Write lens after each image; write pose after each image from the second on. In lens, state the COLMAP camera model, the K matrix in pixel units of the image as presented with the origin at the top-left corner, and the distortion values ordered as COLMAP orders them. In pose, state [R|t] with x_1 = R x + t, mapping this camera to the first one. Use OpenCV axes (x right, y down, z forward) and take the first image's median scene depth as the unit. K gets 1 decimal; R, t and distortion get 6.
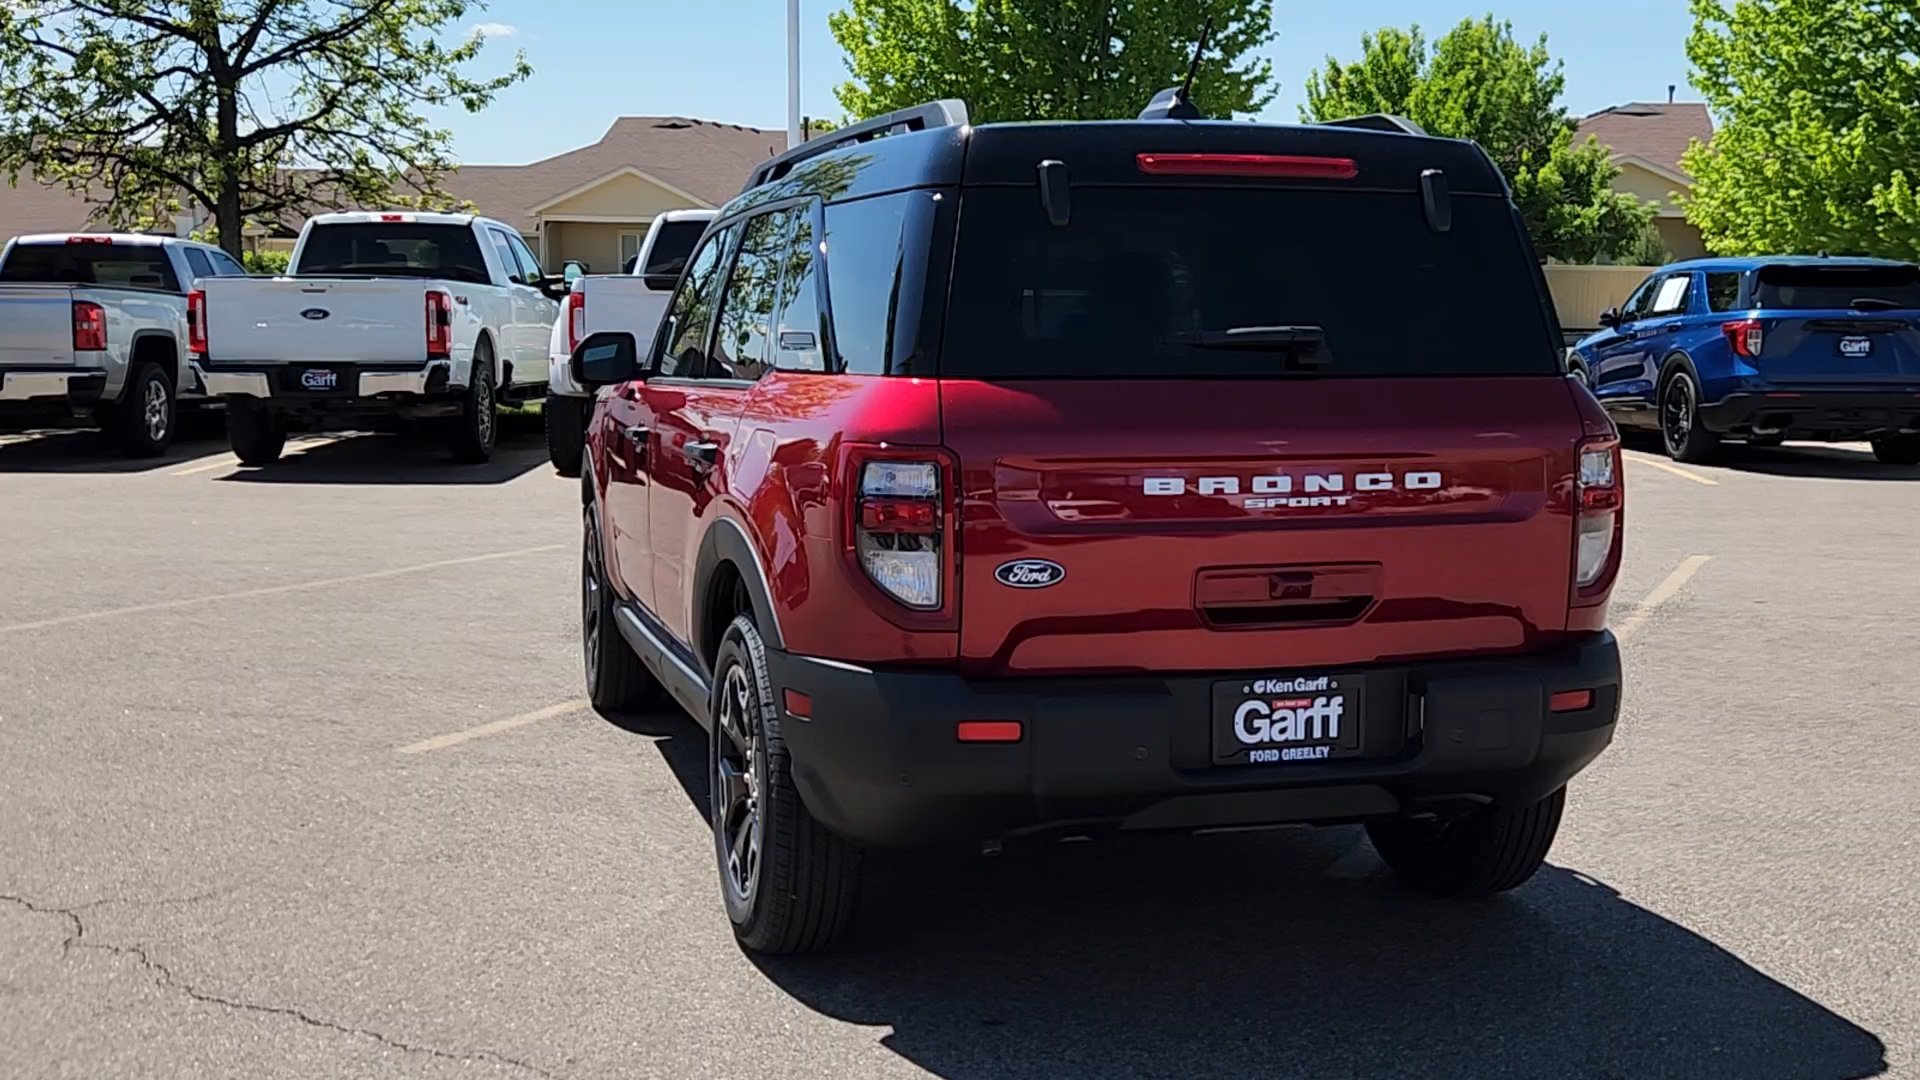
lens RADIAL K [[2050.6, 0, 951.0], [0, 2050.6, 545.9], [0, 0, 1]] dist [0.033165, -0.018294]
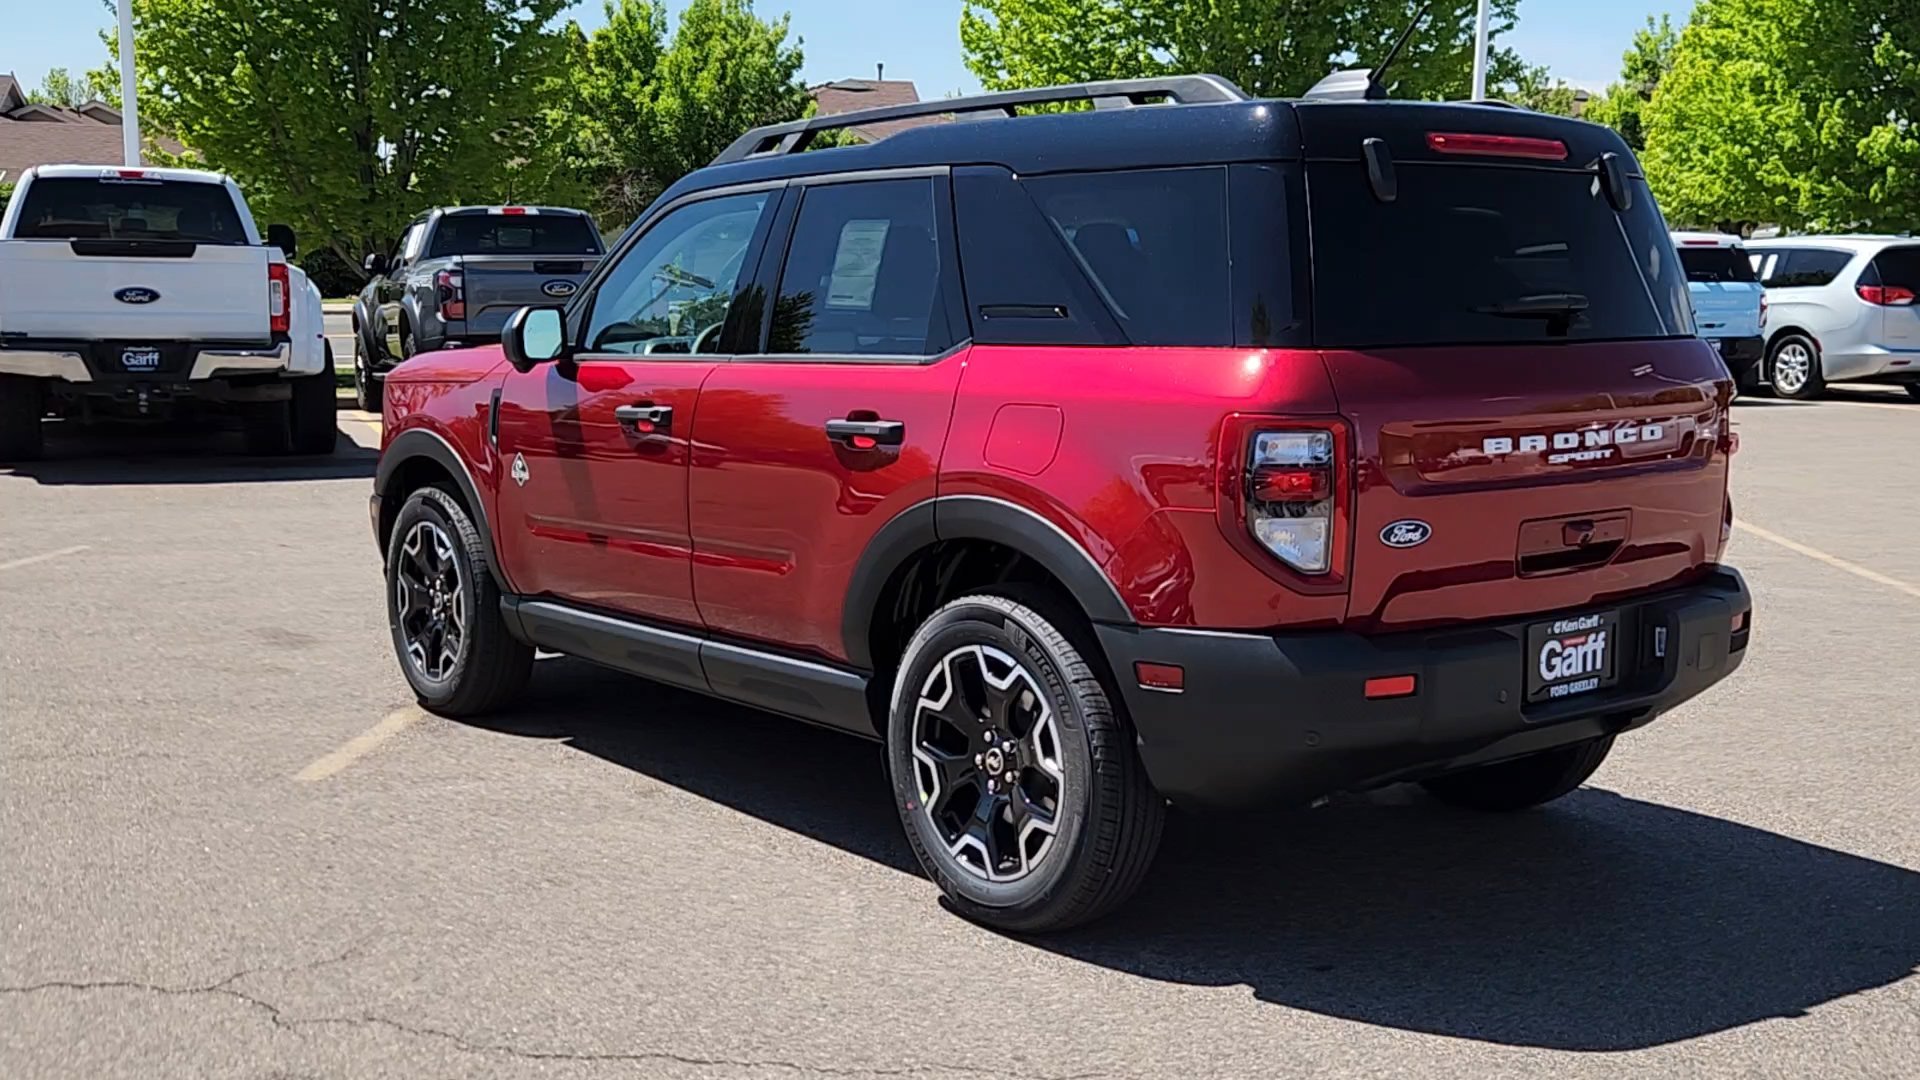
lens RADIAL K [[2050.6, 0, 951.0], [0, 2050.6, 545.9], [0, 0, 1]] dist [0.033165, -0.018294]
pose [[0.924985, -0.052610, 0.376345, -0.538672], [0.046459, 0.998597, 0.025410, -0.016657], [-0.377154, -0.006019, 0.926131, 0.109827]]
